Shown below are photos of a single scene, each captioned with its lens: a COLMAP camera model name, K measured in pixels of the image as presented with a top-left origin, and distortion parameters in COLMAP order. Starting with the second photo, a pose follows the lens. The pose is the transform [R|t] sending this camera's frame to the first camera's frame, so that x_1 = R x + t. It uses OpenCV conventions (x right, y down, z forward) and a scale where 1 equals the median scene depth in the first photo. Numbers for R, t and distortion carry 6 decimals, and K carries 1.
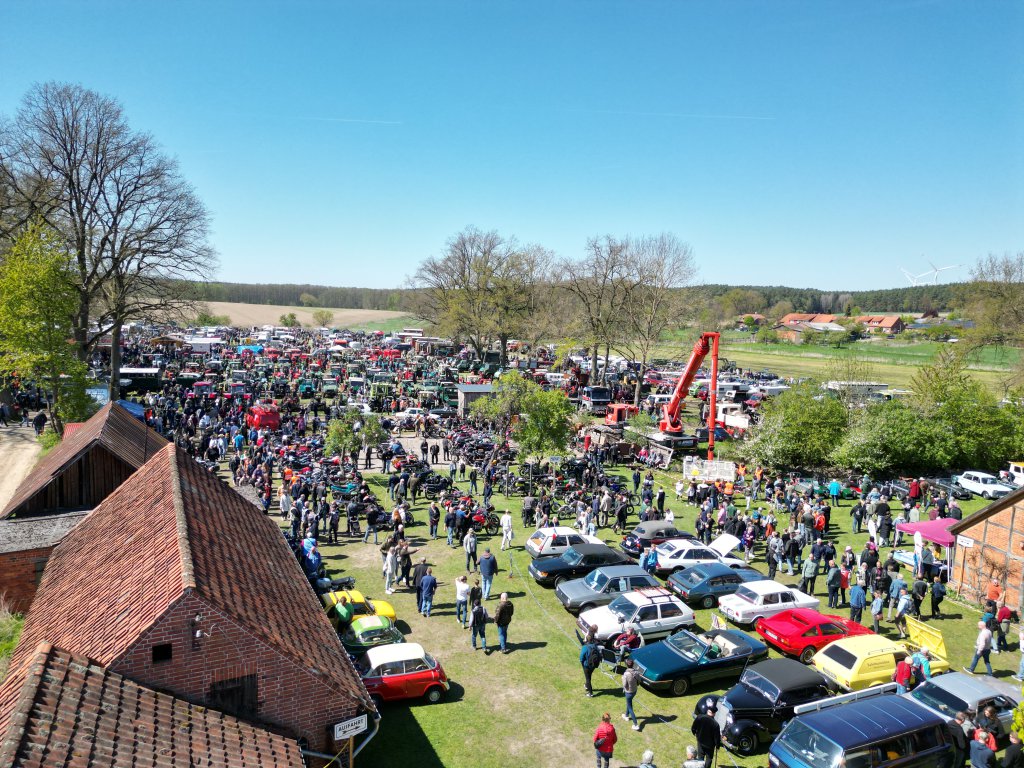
lens RADIAL K [[709.1, 0, 513.9], [0, 709.1, 384.2], [0, 0, 1]] dist [0.068908, -0.065450]
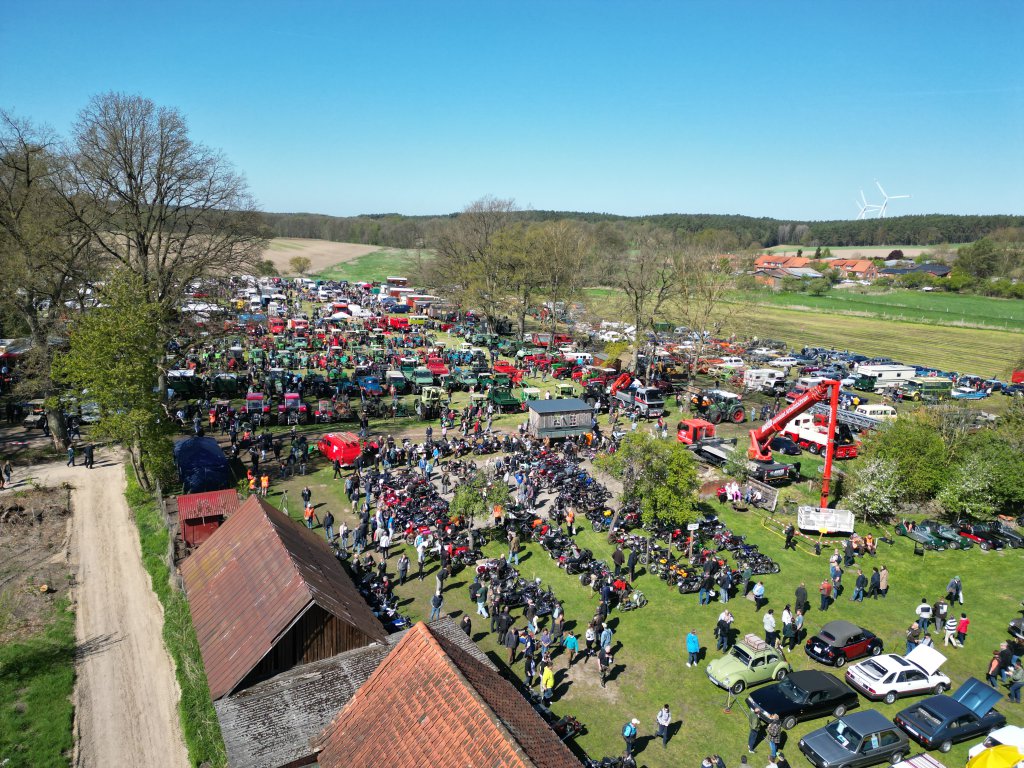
lens RADIAL K [[709.1, 0, 513.9], [0, 709.1, 384.2], [0, 0, 1]] dist [0.068908, -0.065450]
pose [[0.998332, -0.003858, 0.057599, -0.196910], [-0.001827, 0.995153, 0.098320, -0.149331], [-0.057699, -0.098261, 0.993487, 0.053128]]
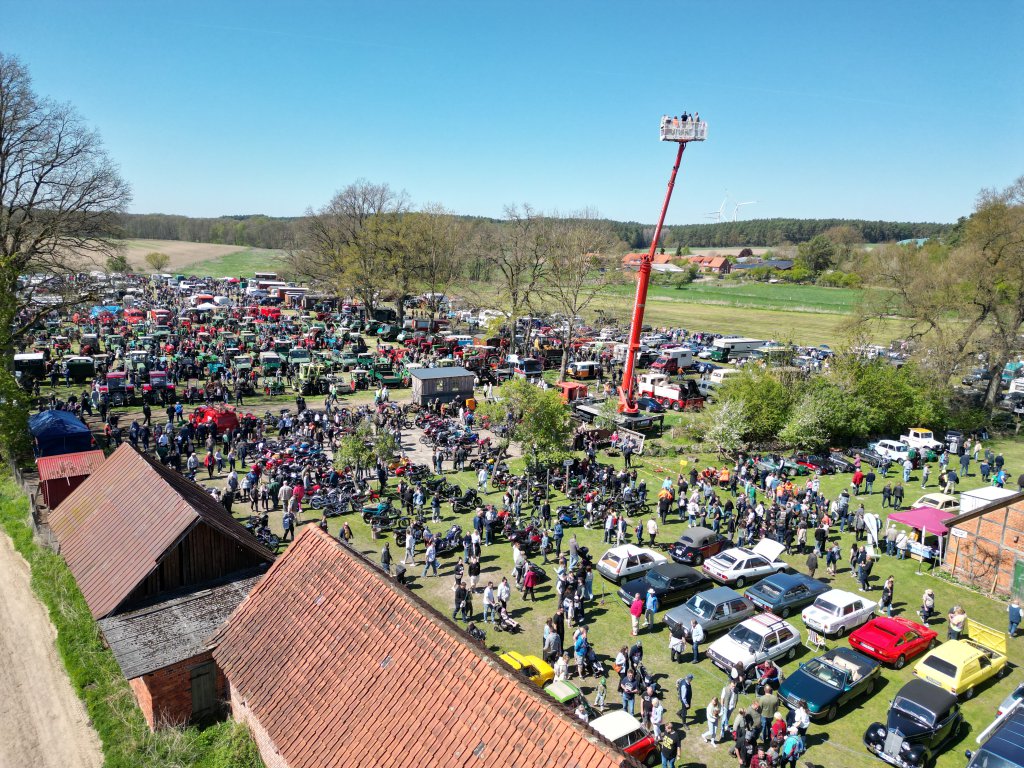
lens RADIAL K [[709.1, 0, 513.9], [0, 709.1, 384.2], [0, 0, 1]] dist [0.068908, -0.065450]
pose [[0.974163, -0.039785, 0.222313, -0.201829], [0.018733, 0.995204, 0.096015, -0.090092], [-0.225066, -0.089370, 0.970236, 0.015065]]
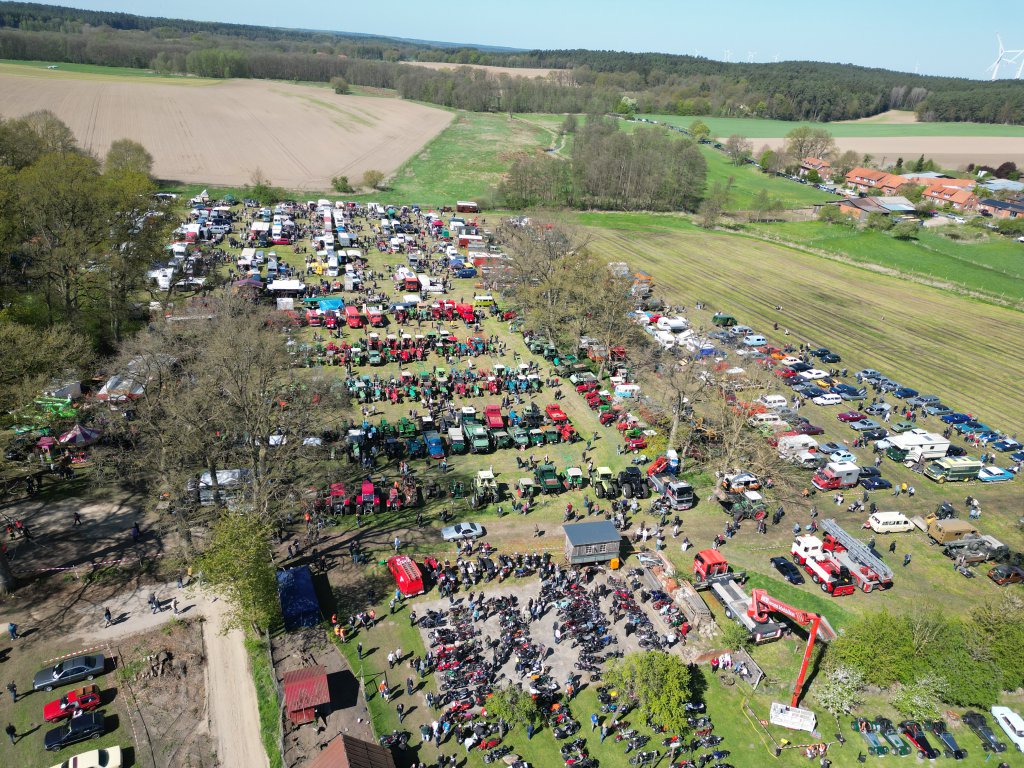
lens RADIAL K [[709.1, 0, 513.9], [0, 709.1, 384.2], [0, 0, 1]] dist [0.068908, -0.065450]
pose [[0.996657, 0.079489, -0.018868, -0.201472], [-0.070296, 0.952062, 0.297719, -0.686460], [0.041629, -0.295397, 0.954467, -0.015113]]
